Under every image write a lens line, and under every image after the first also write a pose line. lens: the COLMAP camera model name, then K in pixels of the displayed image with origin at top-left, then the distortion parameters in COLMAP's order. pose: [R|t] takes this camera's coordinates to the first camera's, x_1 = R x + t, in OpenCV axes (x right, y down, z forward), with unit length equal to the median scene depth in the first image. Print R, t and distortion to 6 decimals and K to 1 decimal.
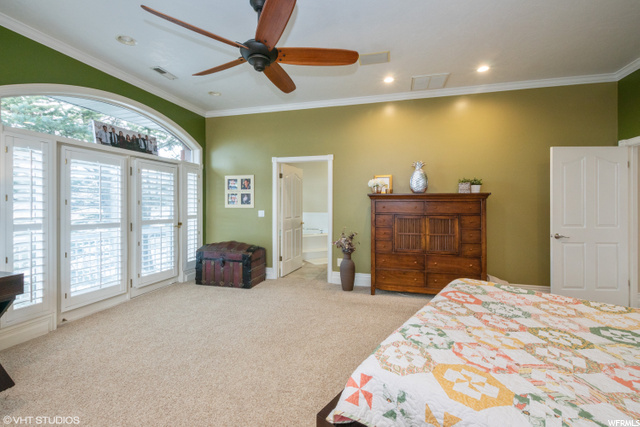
lens RADIAL K [[283.5, 0, 320.0], [0, 283.5, 213.5], [0, 0, 1]] dist [0.003327, 0.000371]
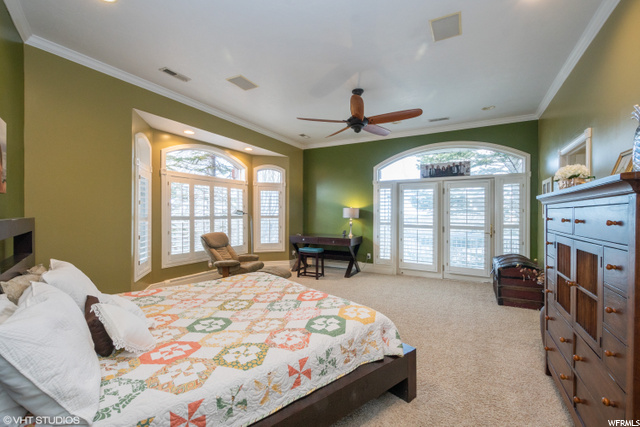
lens RADIAL K [[283.5, 0, 320.0], [0, 283.5, 213.5], [0, 0, 1]] dist [0.003327, 0.000371]
pose [[-0.240183, -0.000333, -0.970728, 0.892245], [-0.035929, 0.999318, 0.008547, -0.022354], [0.970063, 0.036930, -0.240031, 0.726533]]
